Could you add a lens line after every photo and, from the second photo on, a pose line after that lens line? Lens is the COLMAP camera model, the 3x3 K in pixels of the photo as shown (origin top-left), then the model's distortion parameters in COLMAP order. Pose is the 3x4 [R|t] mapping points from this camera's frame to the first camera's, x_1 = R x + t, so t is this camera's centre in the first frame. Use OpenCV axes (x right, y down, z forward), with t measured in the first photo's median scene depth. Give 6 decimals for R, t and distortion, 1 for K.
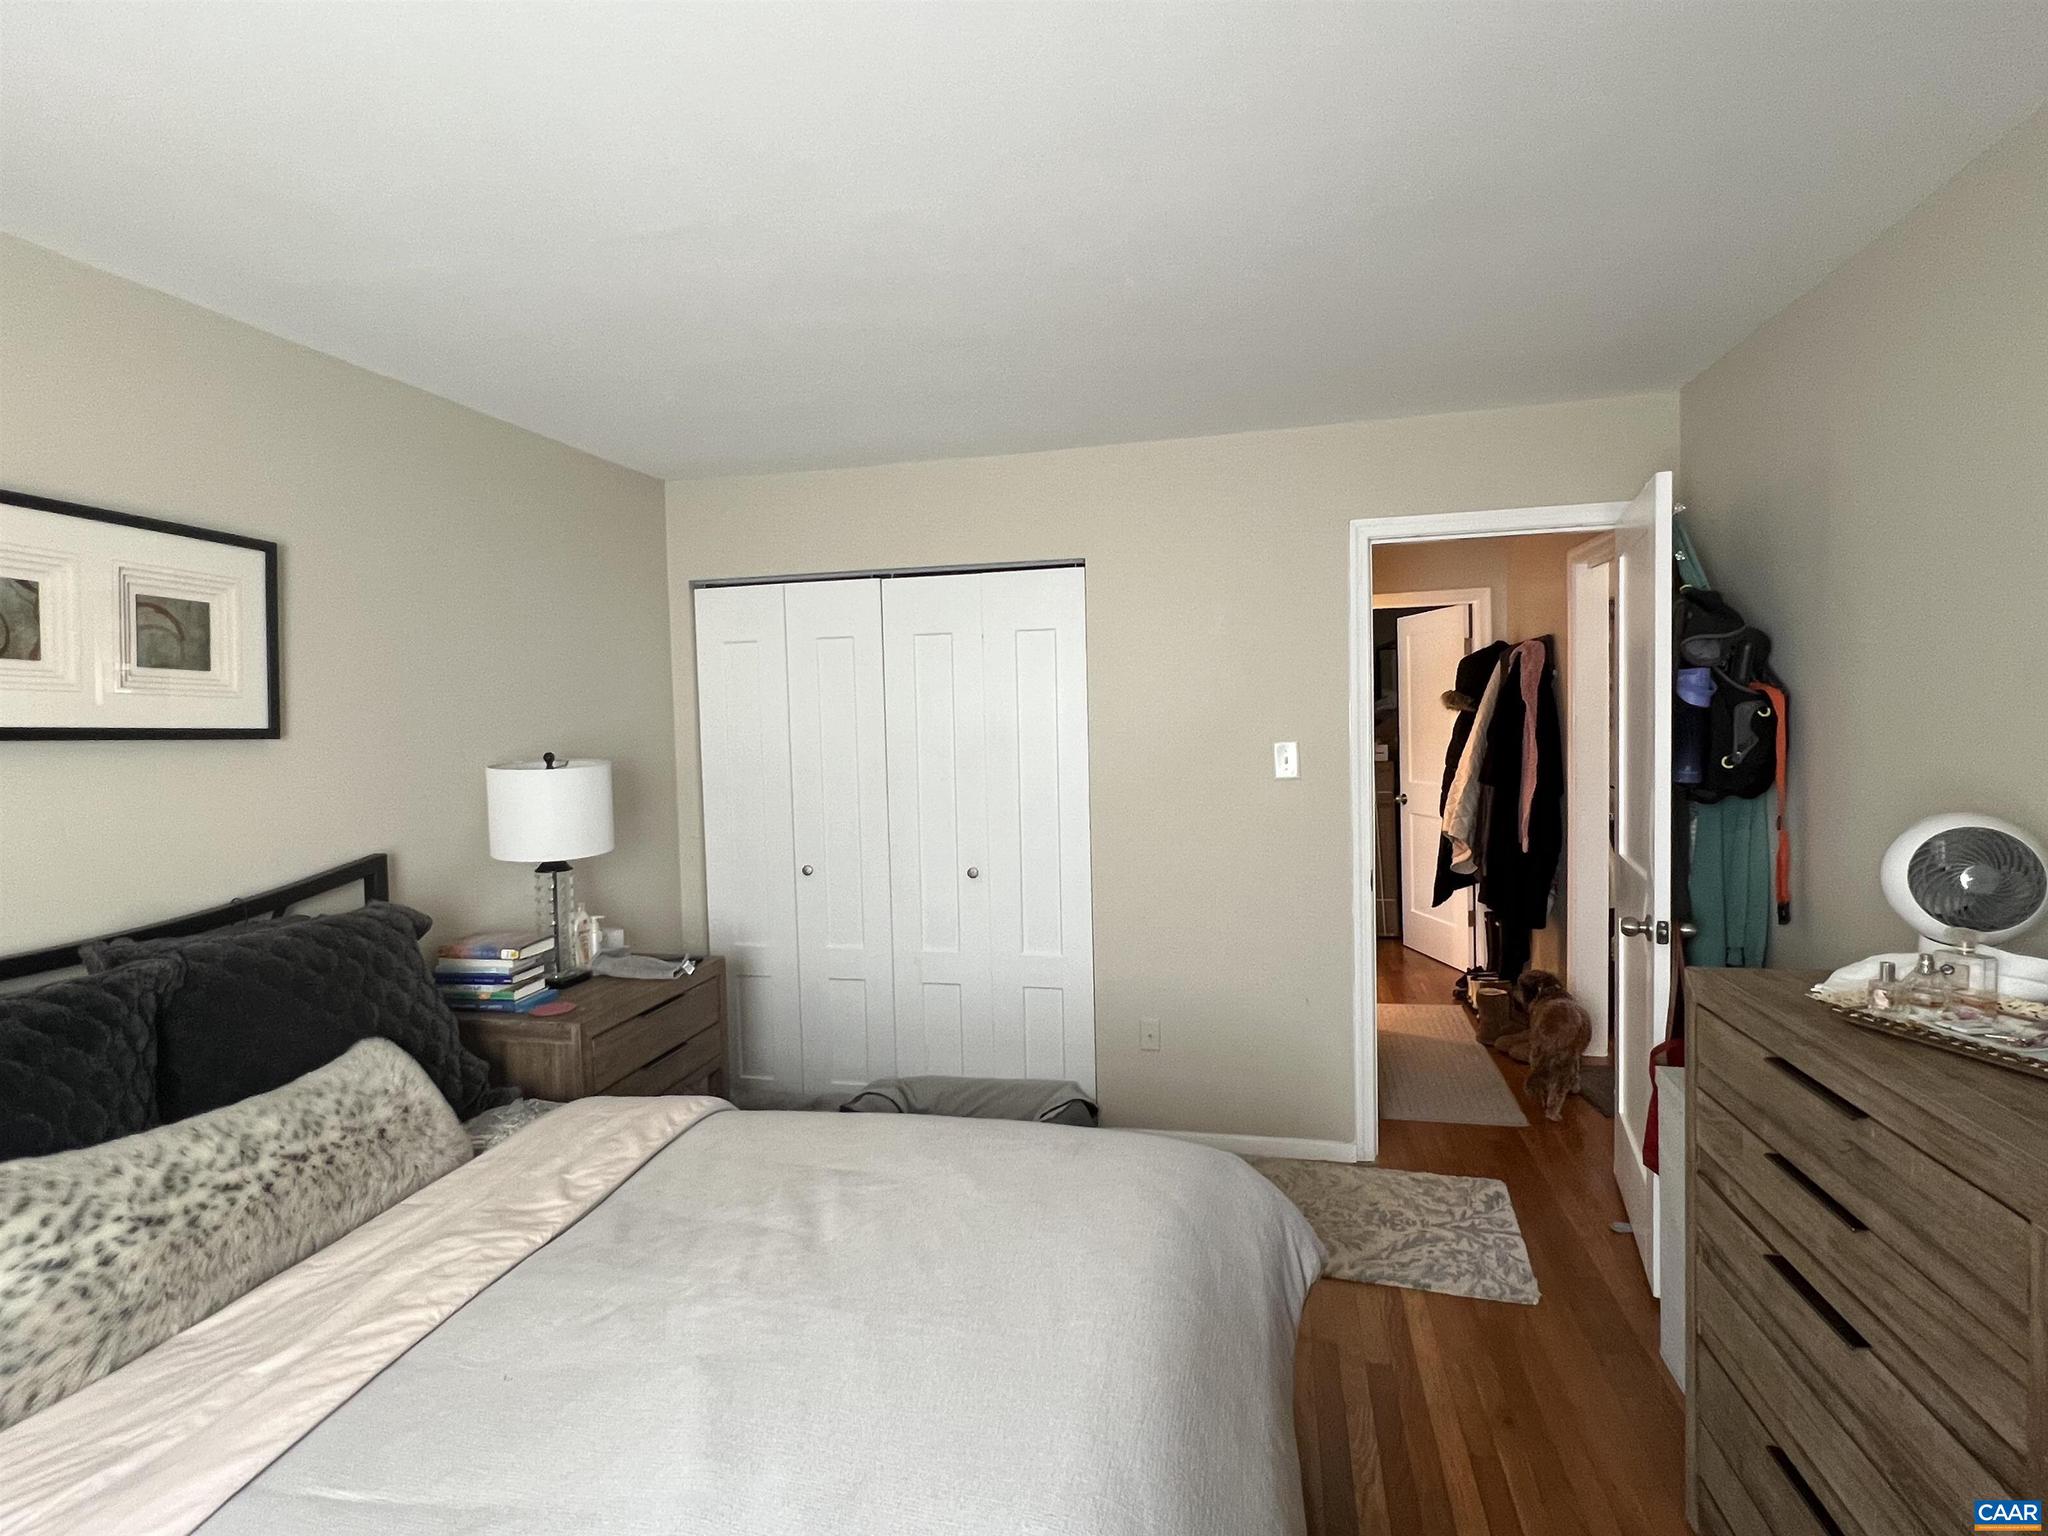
lens RADIAL K [[1030.5, 0, 1017.6], [0, 1030.5, 754.0], [0, 0, 1]] dist [-0.005069, 0.003145]
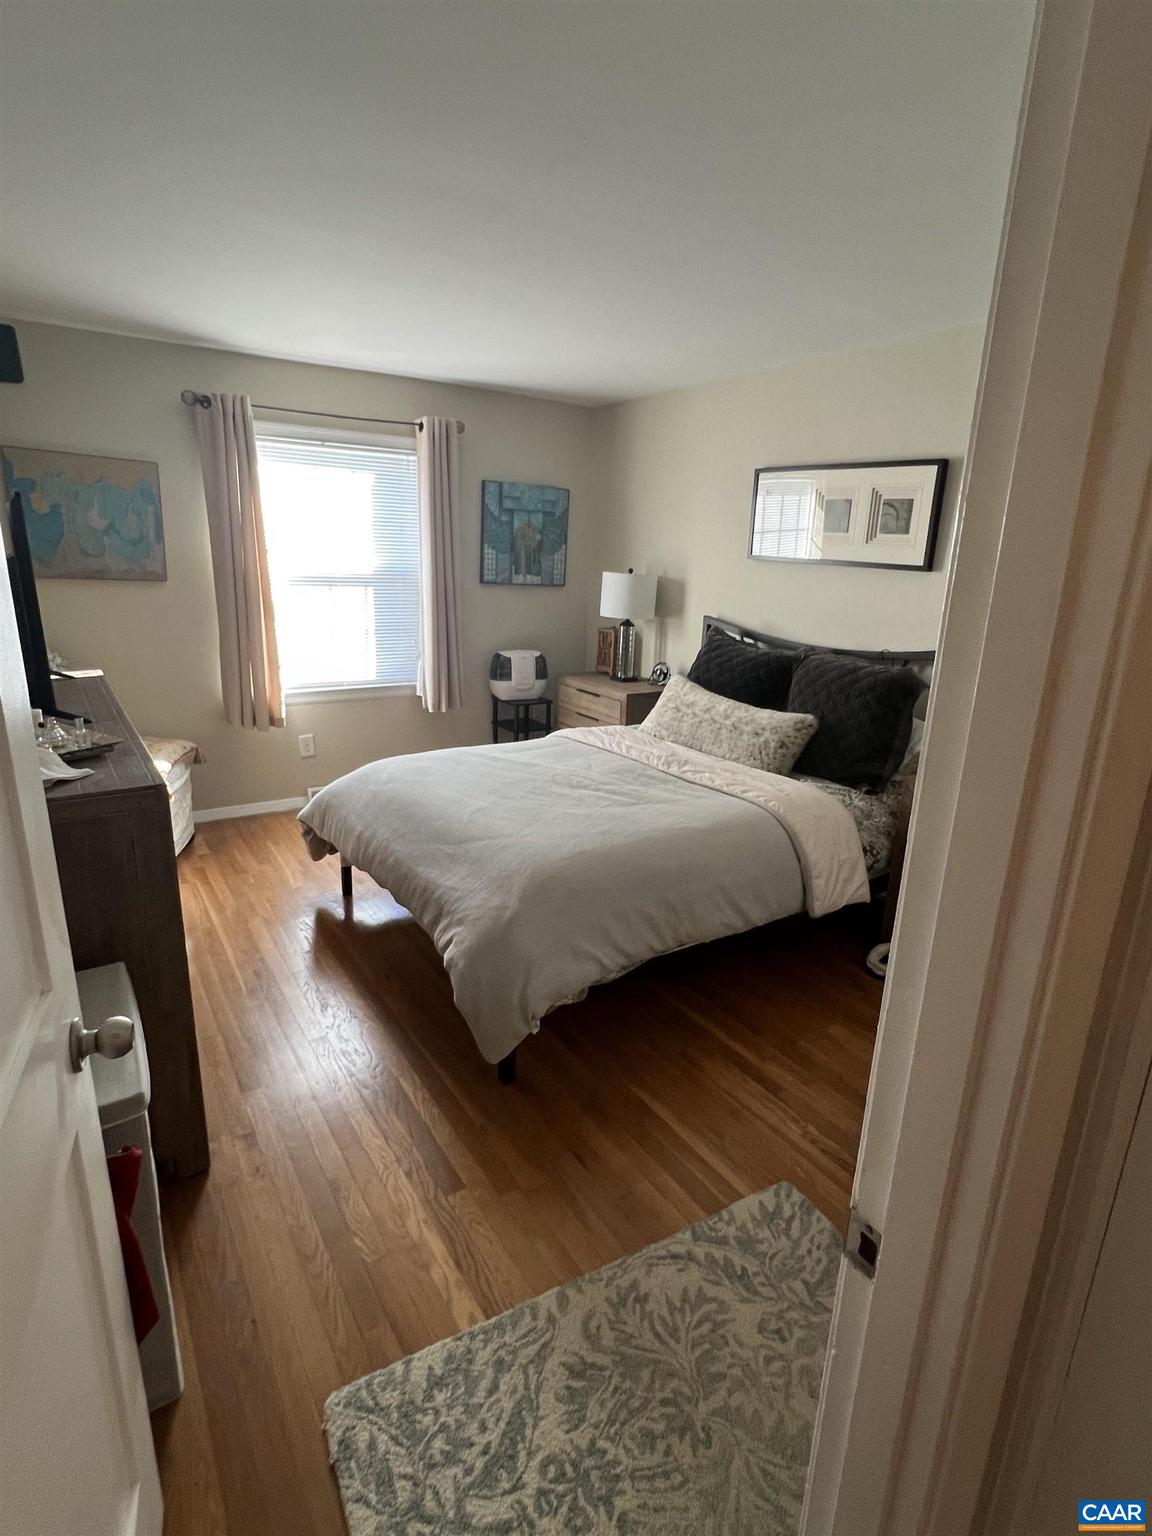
lens RADIAL K [[772.9, 0, 574.8], [0, 772.9, 769.9], [0, 0, 1]] dist [-0.005069, 0.003145]
pose [[-0.684049, 0.201163, -0.701149, 0.823699], [-0.043827, 0.948150, 0.314787, -0.094791], [0.728118, 0.246059, -0.639765, 1.661547]]
